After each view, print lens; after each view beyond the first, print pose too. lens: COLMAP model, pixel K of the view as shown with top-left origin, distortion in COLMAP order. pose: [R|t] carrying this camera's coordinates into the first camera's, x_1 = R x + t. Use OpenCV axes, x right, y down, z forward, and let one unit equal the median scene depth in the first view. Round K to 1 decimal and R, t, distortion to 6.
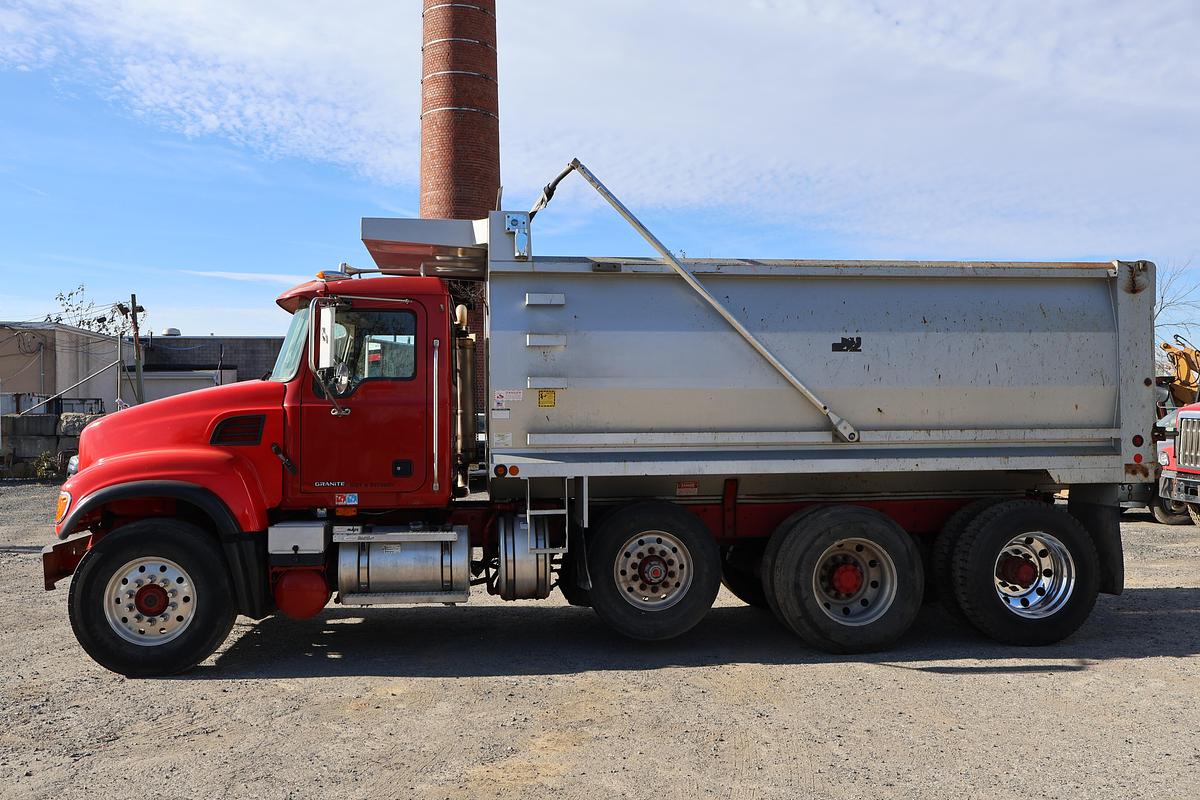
lens RADIAL K [[991.2, 0, 600.3], [0, 991.2, 402.6], [0, 0, 1]] dist [-0.007808, 0.012042]
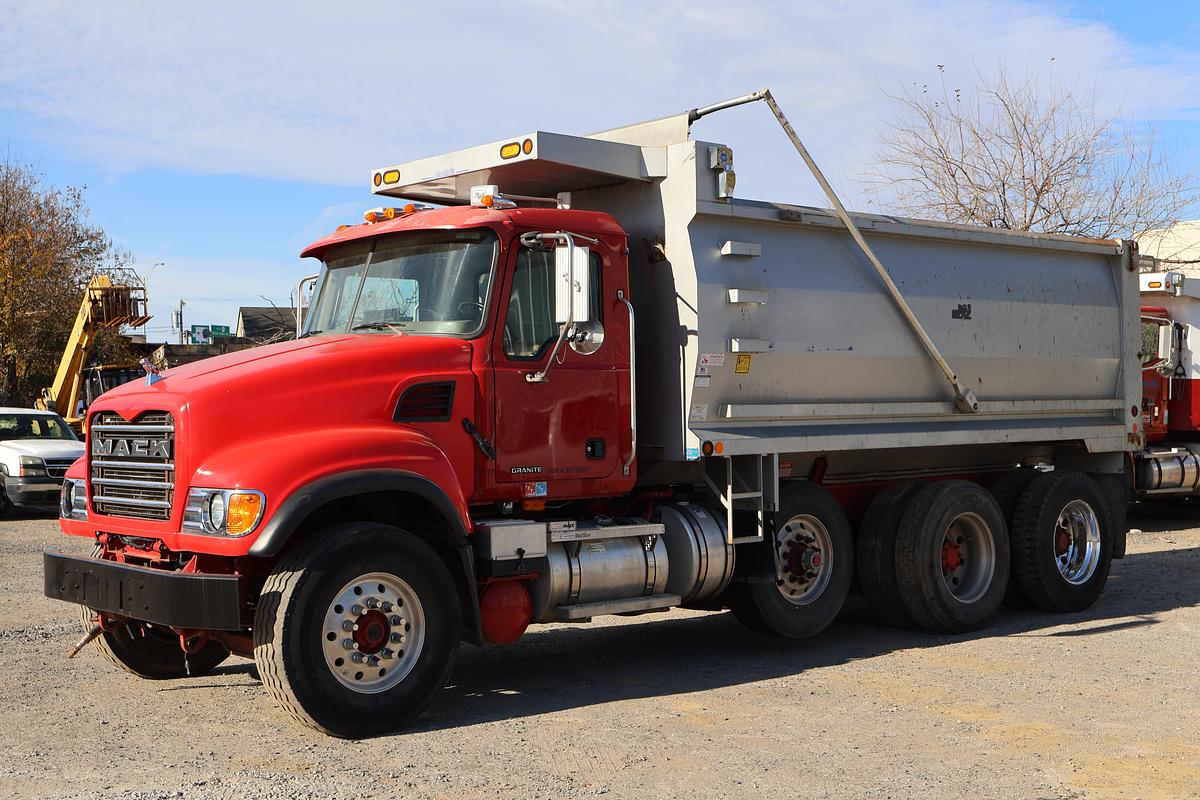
lens RADIAL K [[1521.8, 0, 598.2], [0, 1521.8, 398.3], [0, 0, 1]] dist [-0.007926, 0.000000]
pose [[0.828959, -0.001439, 0.559307, -0.879740], [-0.001146, 0.999990, 0.004271, 0.019830], [-0.559308, -0.004182, 0.828949, -0.026827]]
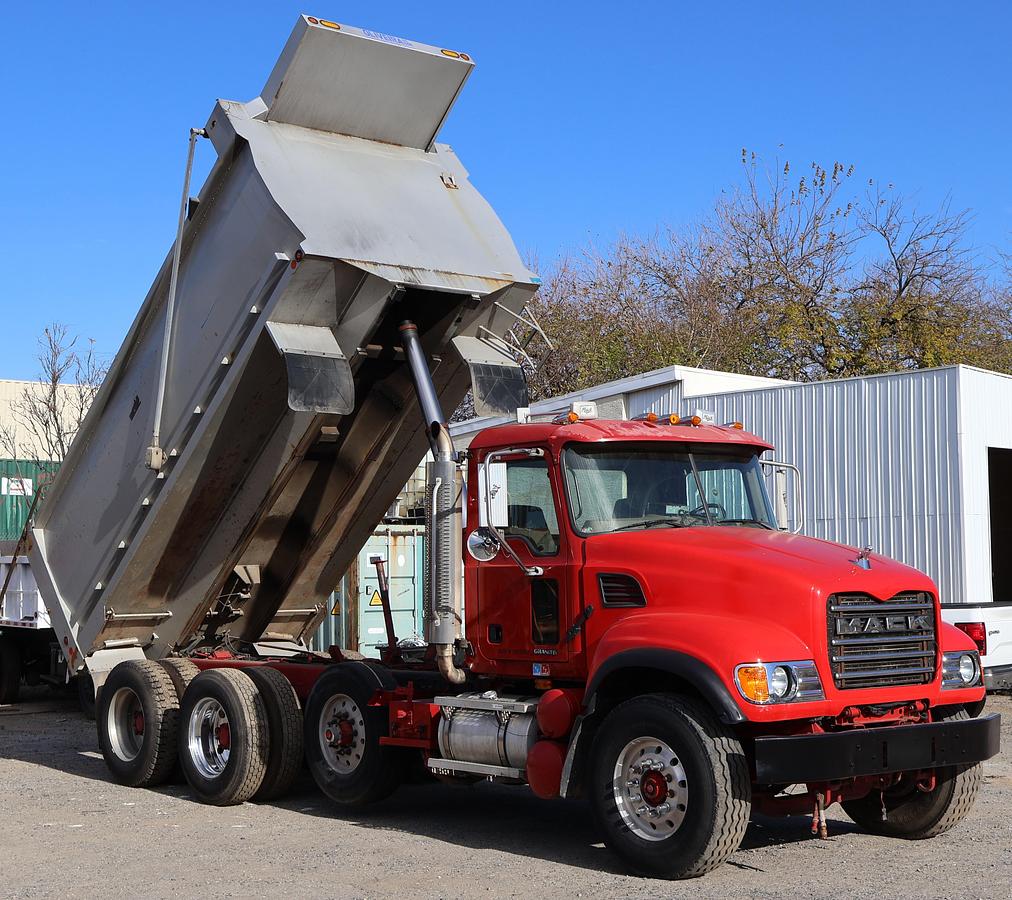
lens RADIAL K [[1672.0, 0, 459.6], [0, 1672.0, 473.9], [0, 0, 1]] dist [0.041899, 0.000000]
pose [[-0.544440, 0.065429, 0.836244, -1.516411], [0.001356, 0.997020, -0.077126, 0.043667], [-0.838798, -0.040856, -0.542907, 2.140795]]
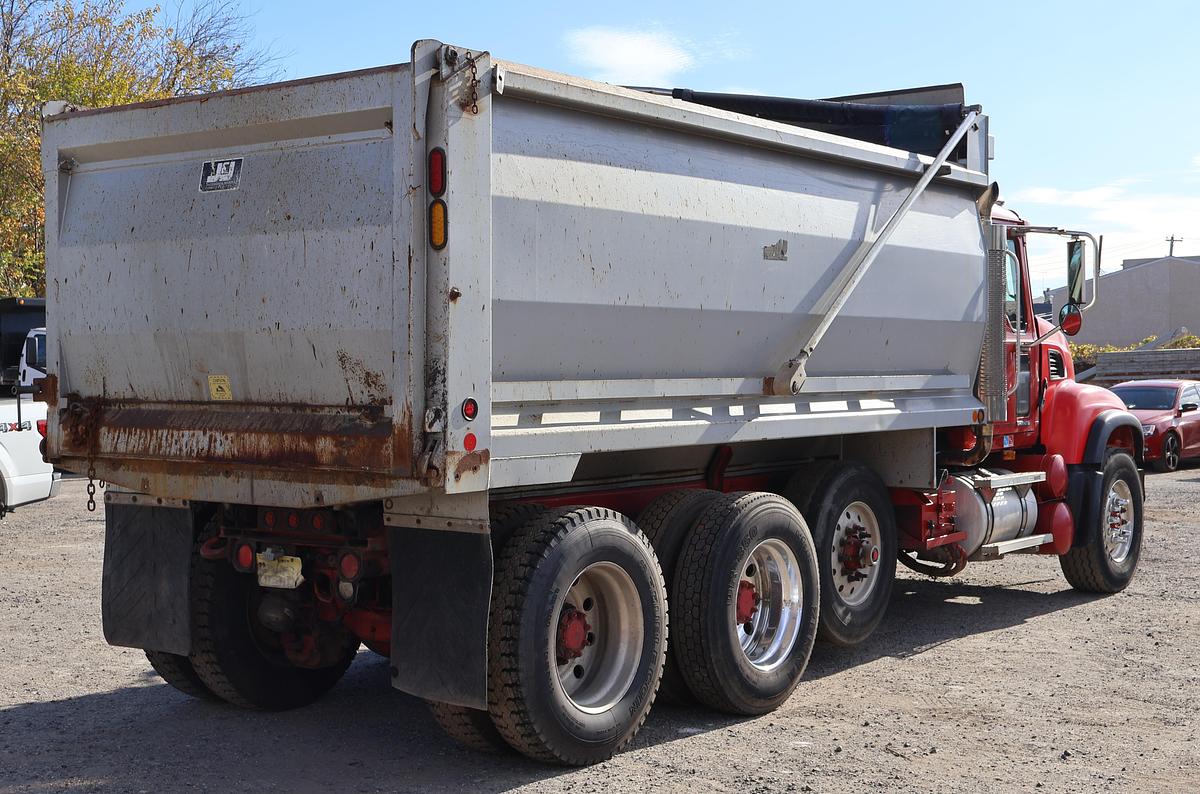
lens RADIAL K [[1648.8, 0, 568.4], [0, 1648.8, 390.0], [0, 0, 1]] dist [0.023180, 0.000000]
pose [[-0.696149, 0.022071, -0.717558, 1.122419], [0.024550, 0.999675, 0.006930, 0.034457], [0.717477, -0.012792, -0.696465, 2.036457]]
